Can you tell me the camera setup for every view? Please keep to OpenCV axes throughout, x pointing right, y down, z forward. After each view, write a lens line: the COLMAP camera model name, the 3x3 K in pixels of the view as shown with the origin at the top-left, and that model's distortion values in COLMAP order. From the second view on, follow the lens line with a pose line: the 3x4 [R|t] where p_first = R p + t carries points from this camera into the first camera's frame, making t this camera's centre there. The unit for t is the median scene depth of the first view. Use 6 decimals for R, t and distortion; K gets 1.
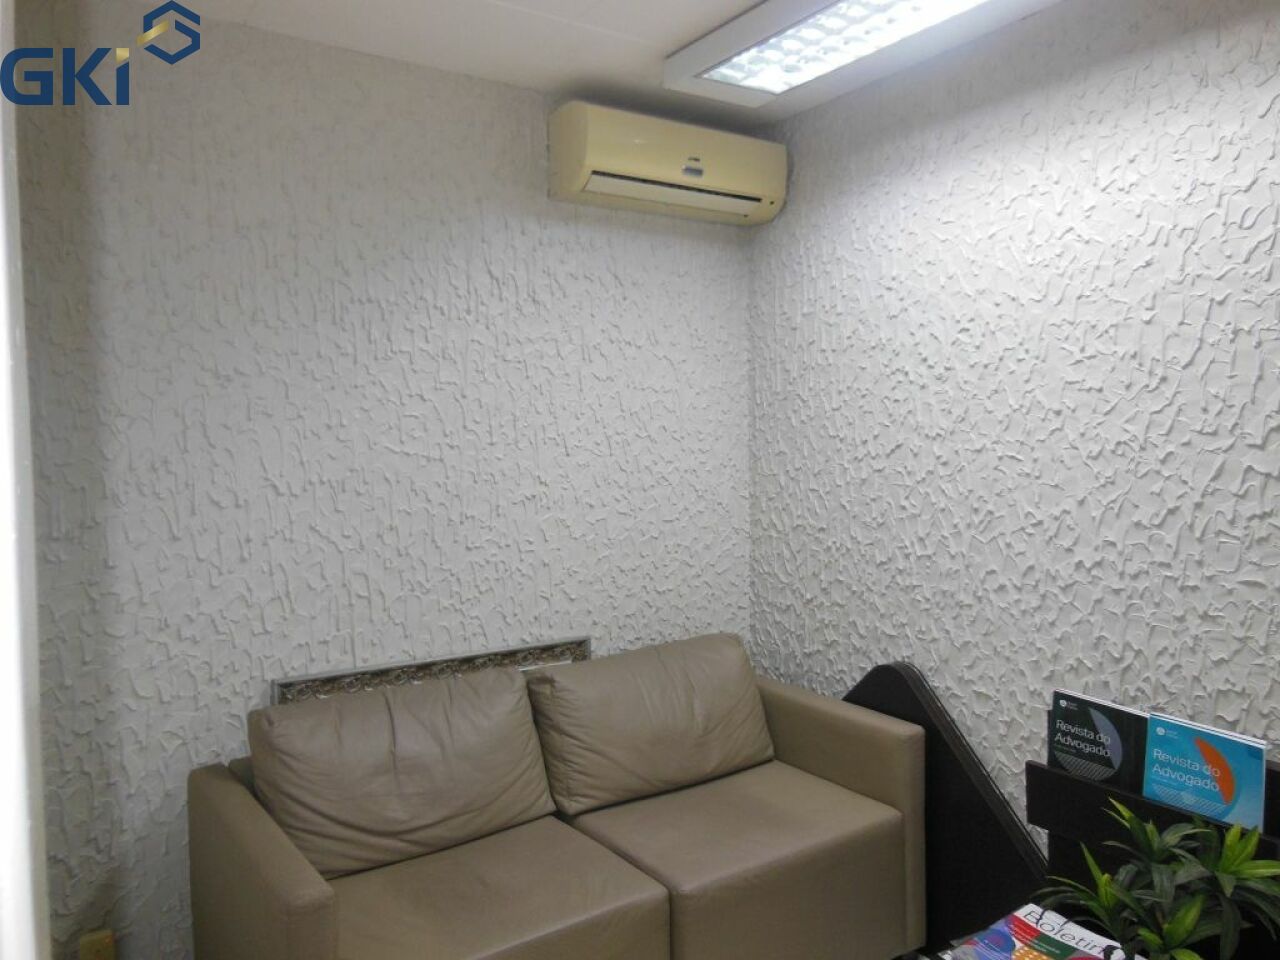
lens RADIAL K [[947.1, 0, 640.0], [0, 947.1, 480.0], [0, 0, 1]] dist [0.002767, 0.003561]
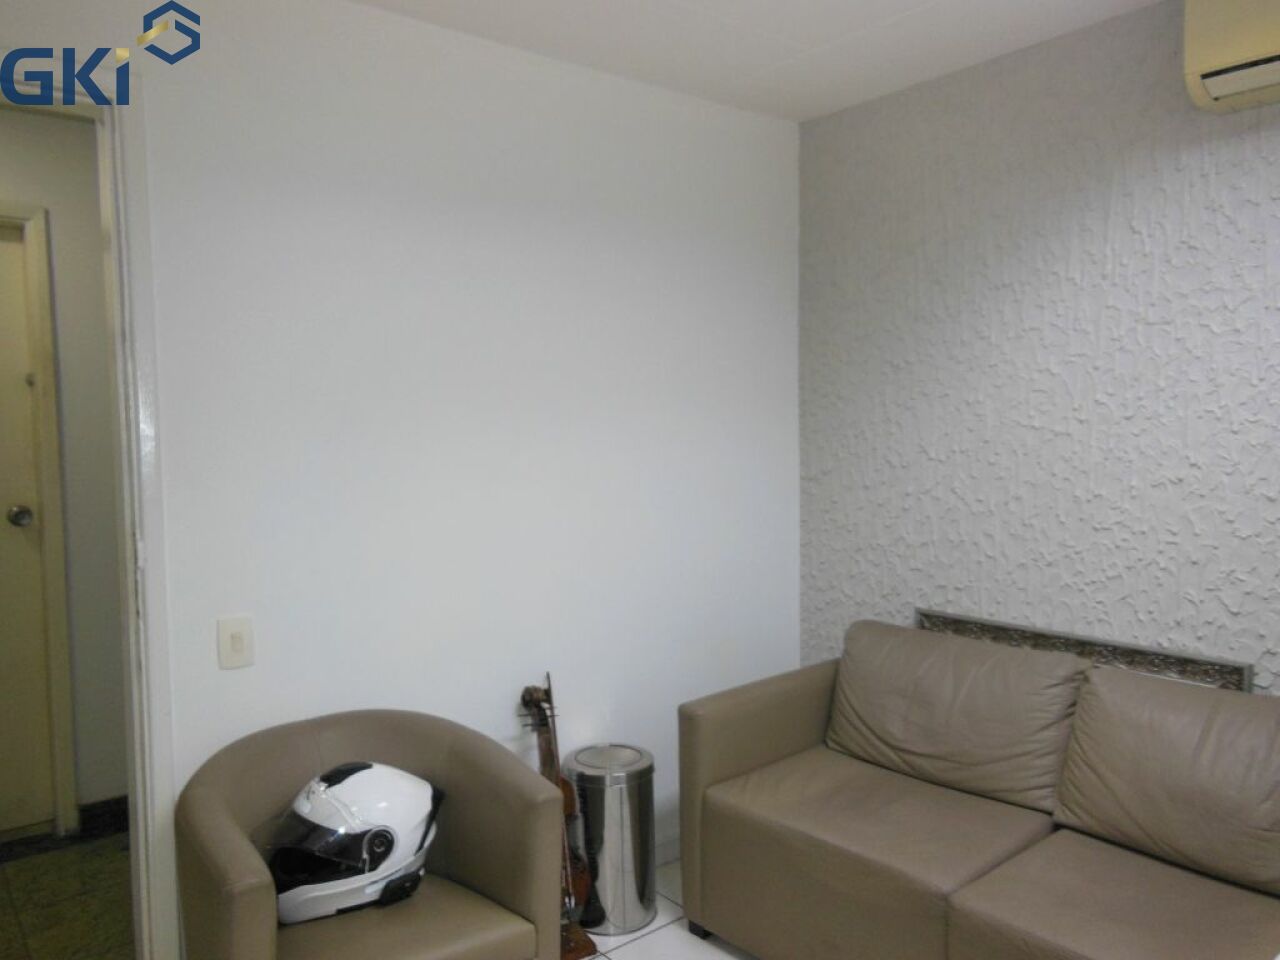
lens RADIAL K [[942.2, 0, 640.0], [0, 942.2, 480.0], [0, 0, 1]] dist [-0.041218, 0.104415]
pose [[0.123949, 0.073090, -0.989593, 0.695351], [-0.029100, 0.997122, 0.070001, -0.029077], [0.991862, 0.020121, 0.125719, 0.432915]]
